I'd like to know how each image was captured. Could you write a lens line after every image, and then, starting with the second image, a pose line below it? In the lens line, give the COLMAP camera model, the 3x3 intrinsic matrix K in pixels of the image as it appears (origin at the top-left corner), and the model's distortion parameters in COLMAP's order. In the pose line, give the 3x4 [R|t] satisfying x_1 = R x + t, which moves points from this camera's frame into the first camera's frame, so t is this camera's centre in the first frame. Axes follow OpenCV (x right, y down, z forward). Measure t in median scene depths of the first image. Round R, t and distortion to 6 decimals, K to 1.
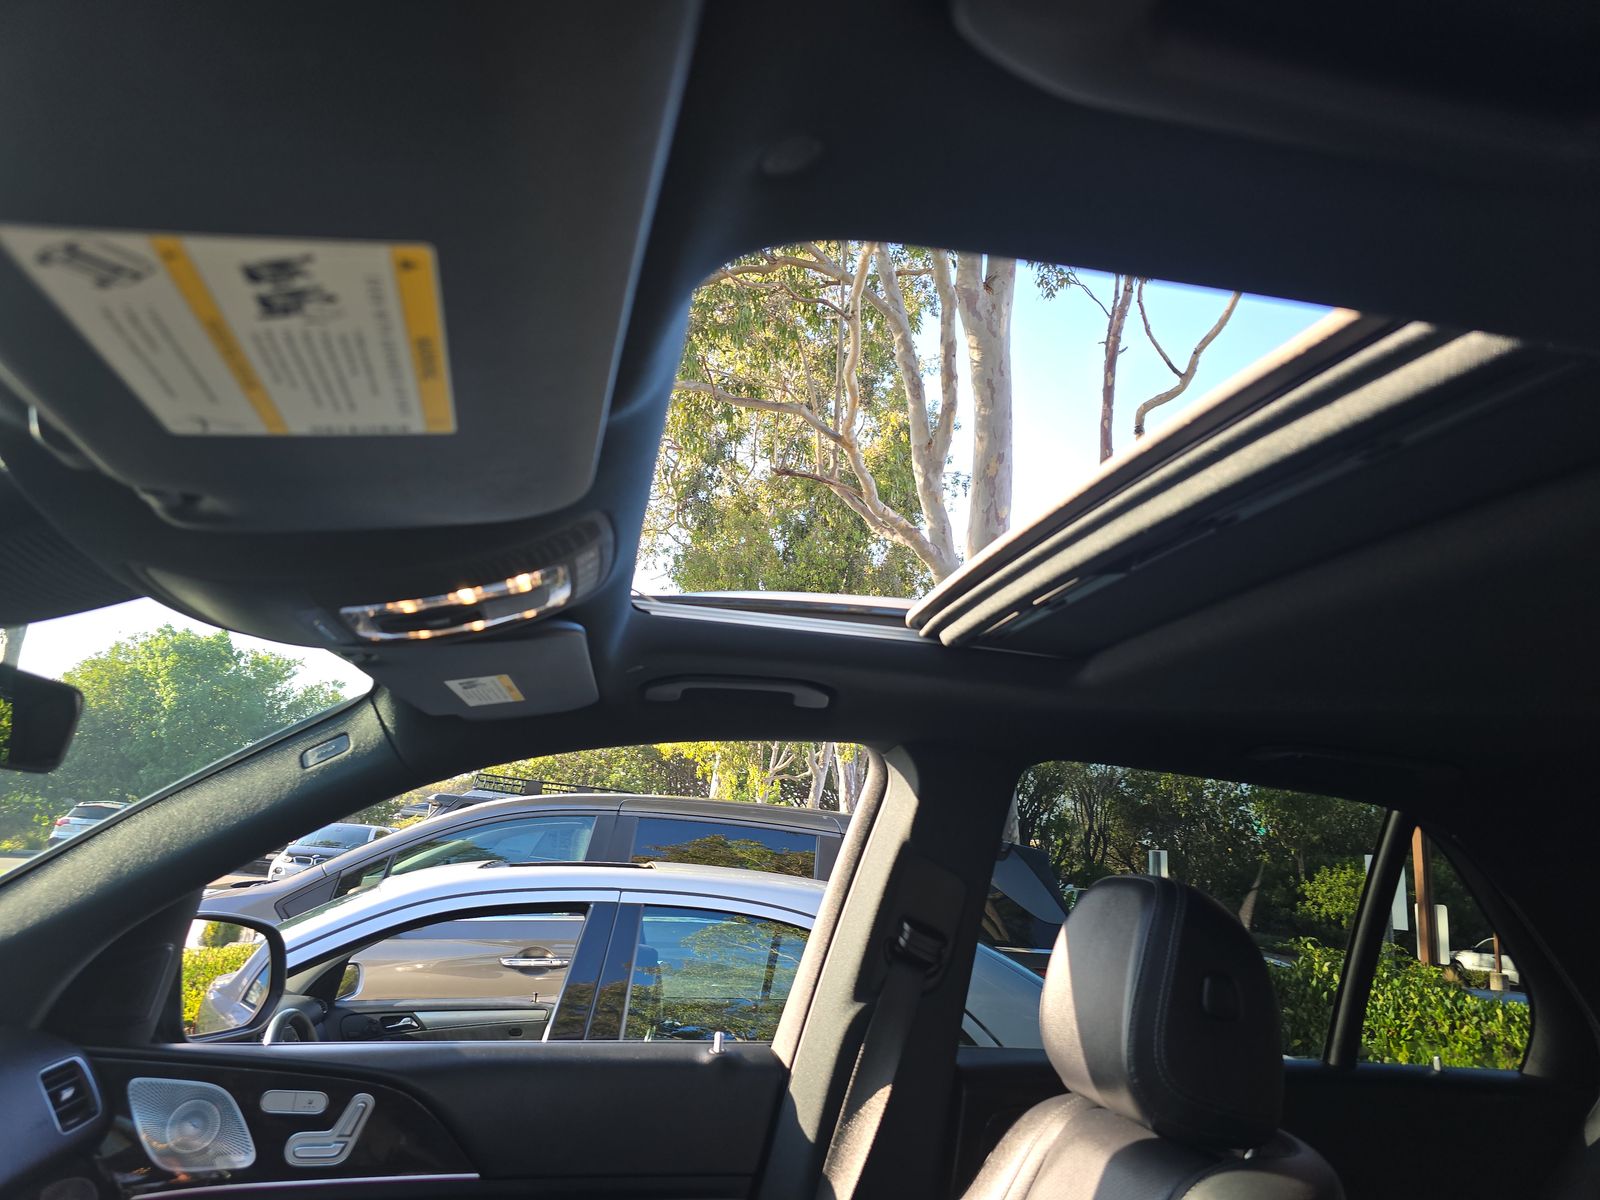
lens RADIAL K [[1074.8, 0, 802.9], [0, 1074.8, 583.0], [0, 0, 1]] dist [0.040096, -0.039147]
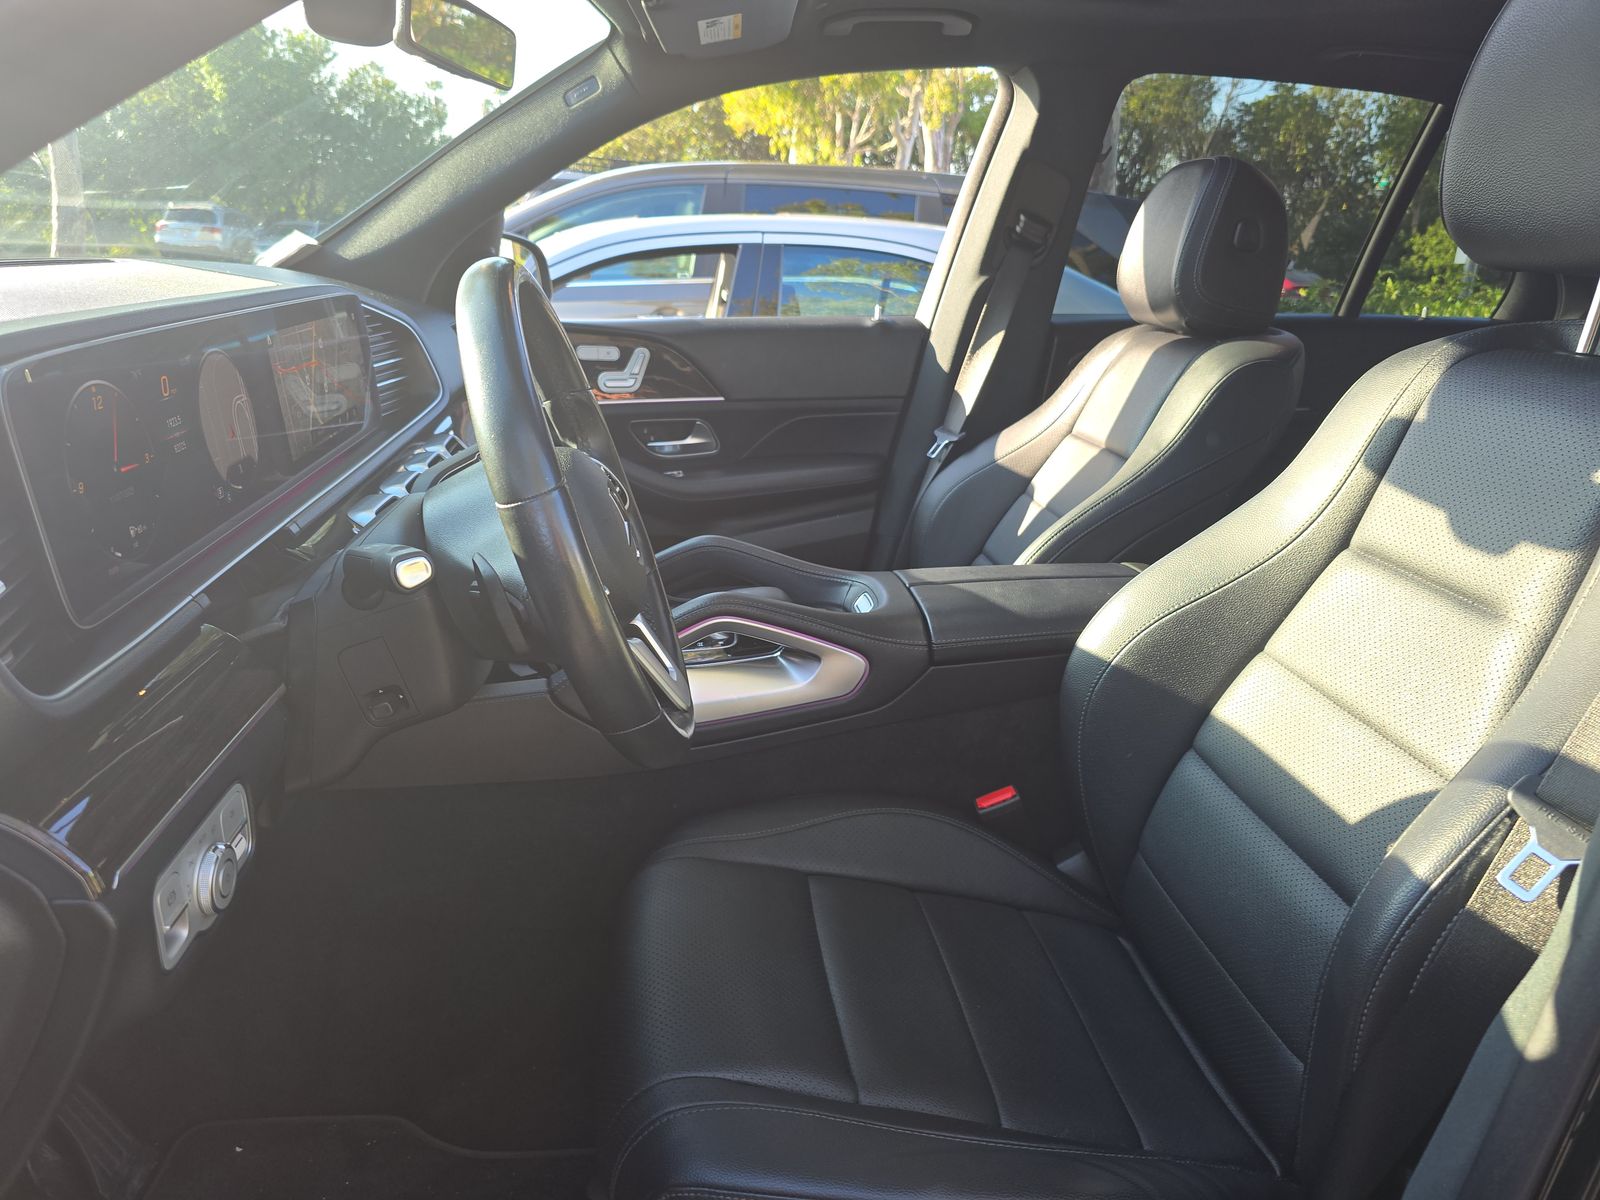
lens RADIAL K [[1074.8, 0, 787.9], [0, 1074.8, 597.7], [0, 0, 1]] dist [0.040096, -0.039147]
pose [[0.995641, -0.008632, -0.092871, -0.065055], [0.057253, 0.842603, 0.535484, -0.014607], [0.073631, -0.538467, 0.839424, -0.354363]]
